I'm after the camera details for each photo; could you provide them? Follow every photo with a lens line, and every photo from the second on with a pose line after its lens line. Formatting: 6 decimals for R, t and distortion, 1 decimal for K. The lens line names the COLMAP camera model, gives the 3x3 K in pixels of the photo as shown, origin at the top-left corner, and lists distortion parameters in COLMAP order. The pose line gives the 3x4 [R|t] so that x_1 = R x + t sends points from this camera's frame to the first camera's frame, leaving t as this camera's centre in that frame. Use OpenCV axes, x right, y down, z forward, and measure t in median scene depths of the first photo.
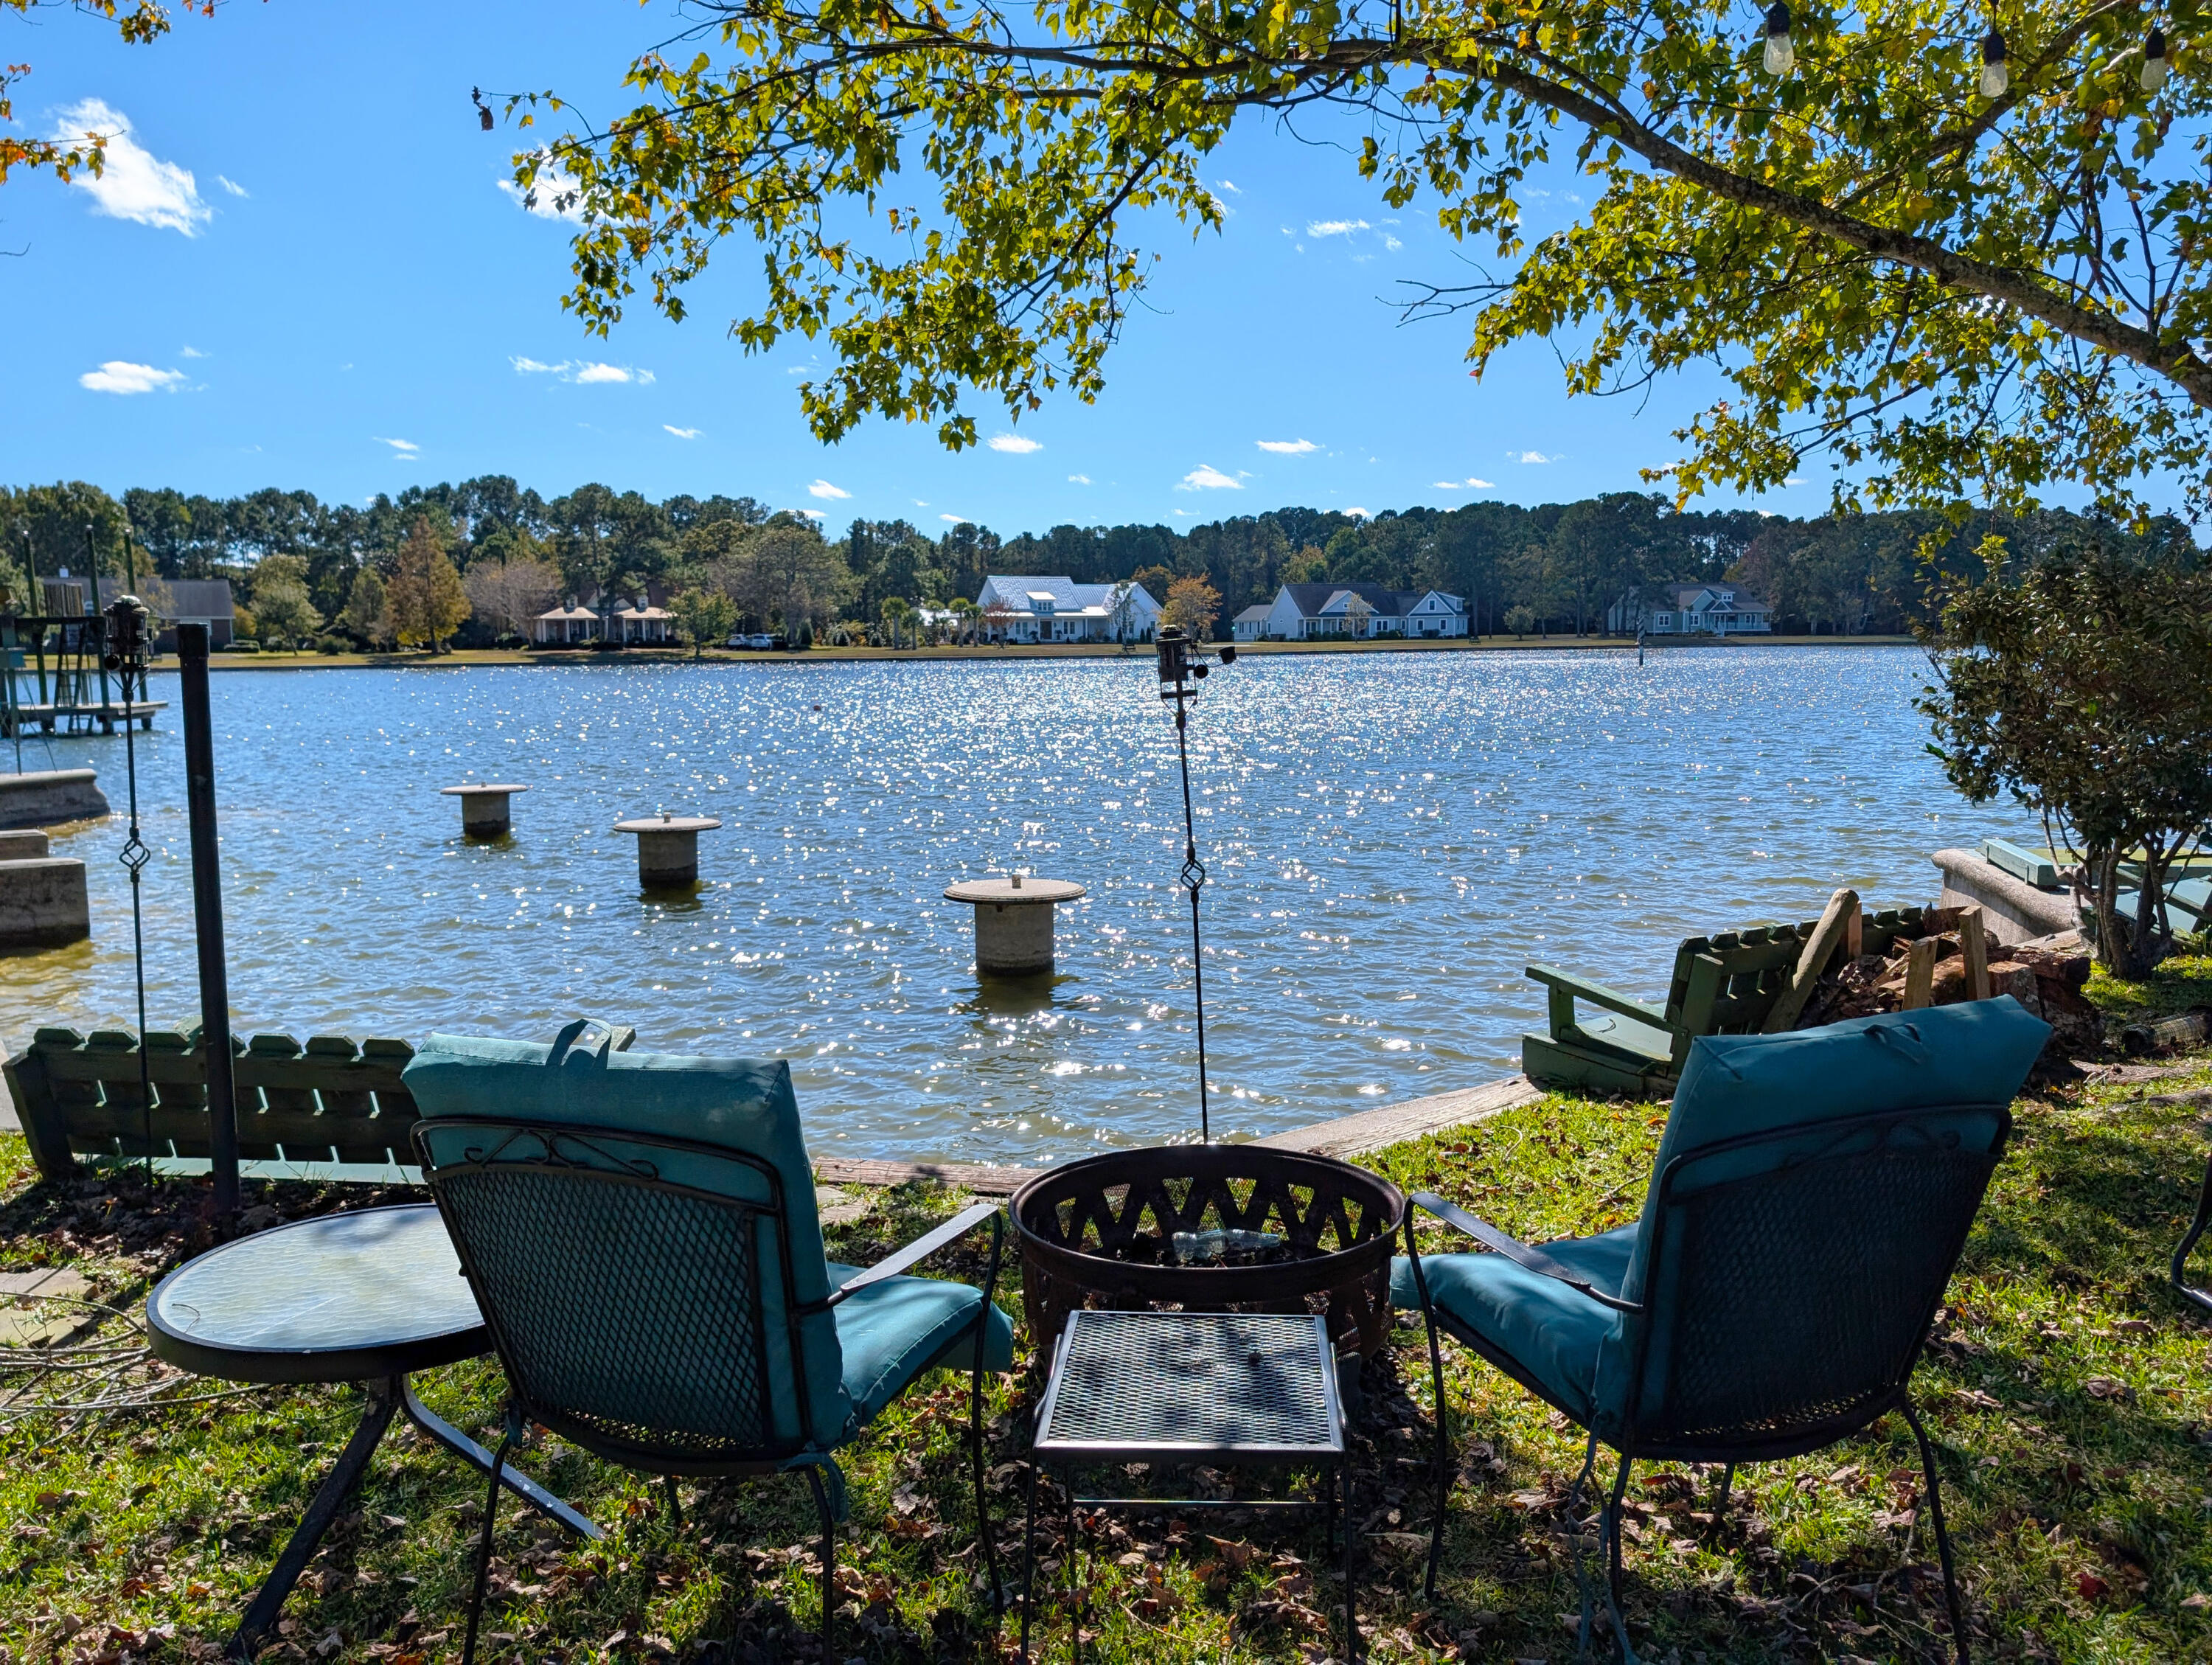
lens RADIAL K [[1777.0, 0, 1111.3], [0, 1777.0, 841.6], [0, 0, 1]] dist [0.029186, 0.001657]
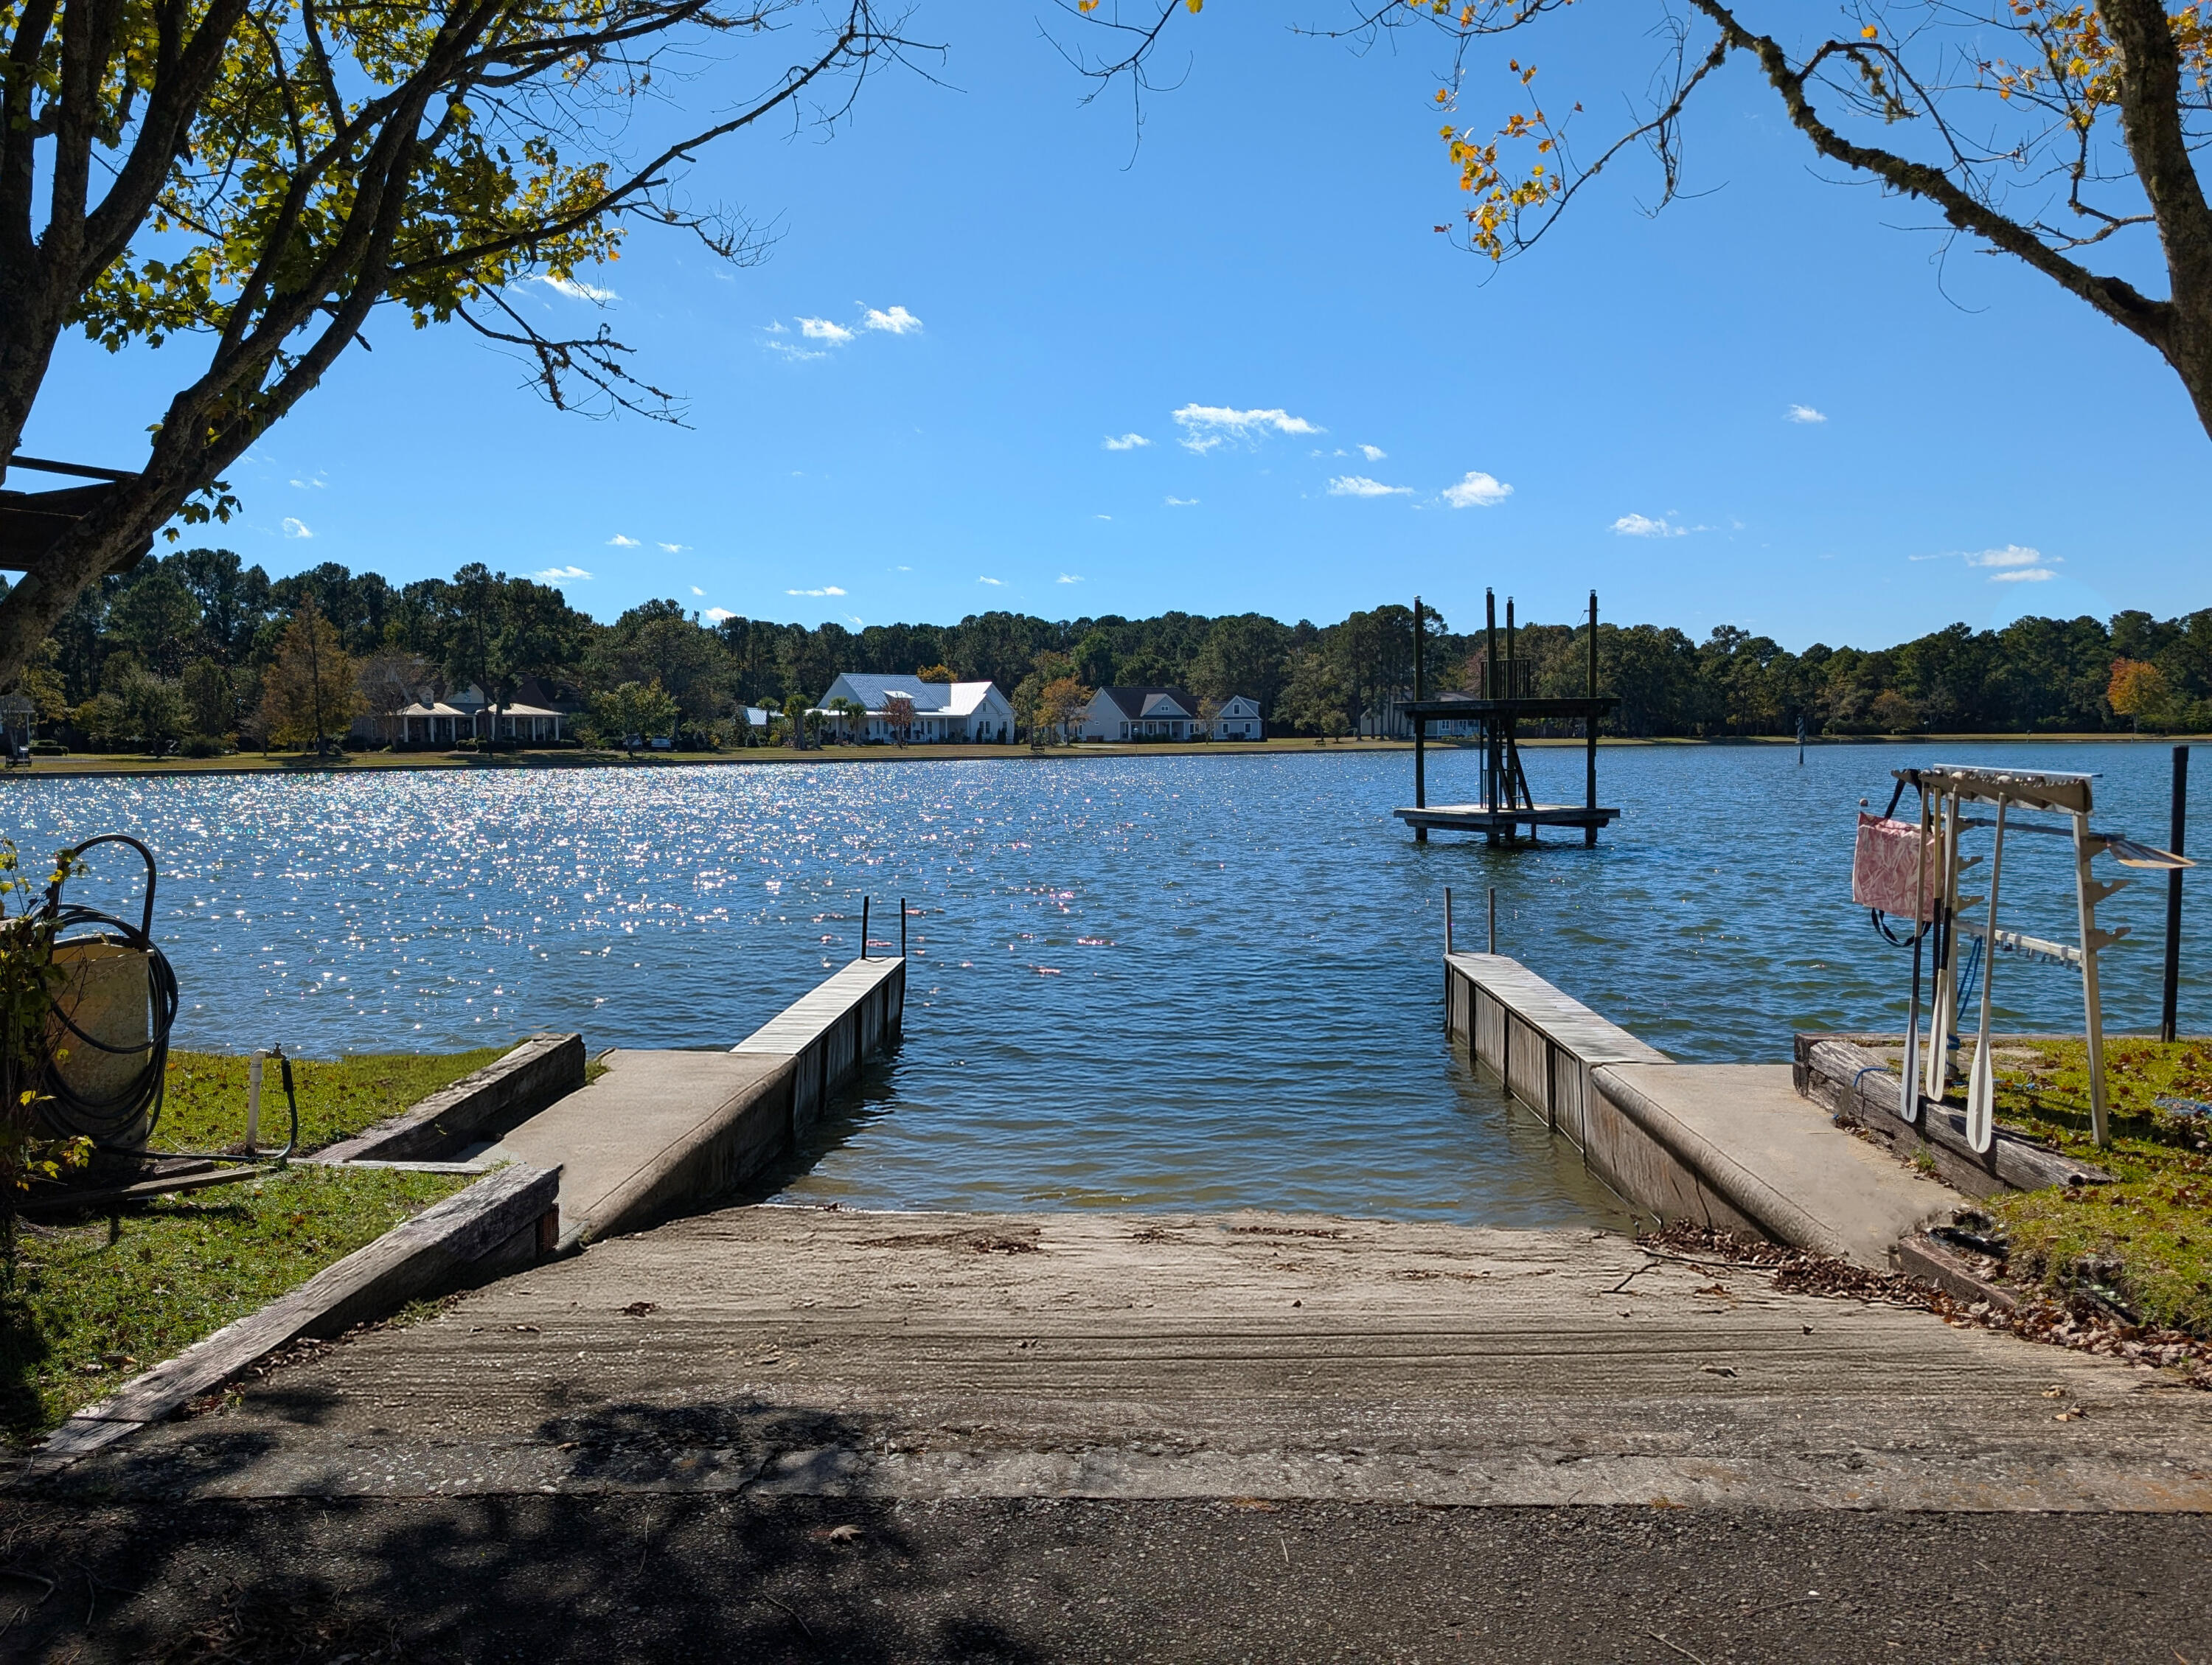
lens RADIAL K [[1777.0, 0, 1106.6], [0, 1777.0, 831.6], [0, 0, 1]] dist [0.029186, 0.001657]
pose [[0.939703, -0.016892, 0.341573, -0.281024], [0.038868, 0.997583, -0.057596, -0.004868], [-0.339775, 0.067399, 0.938089, 0.069126]]
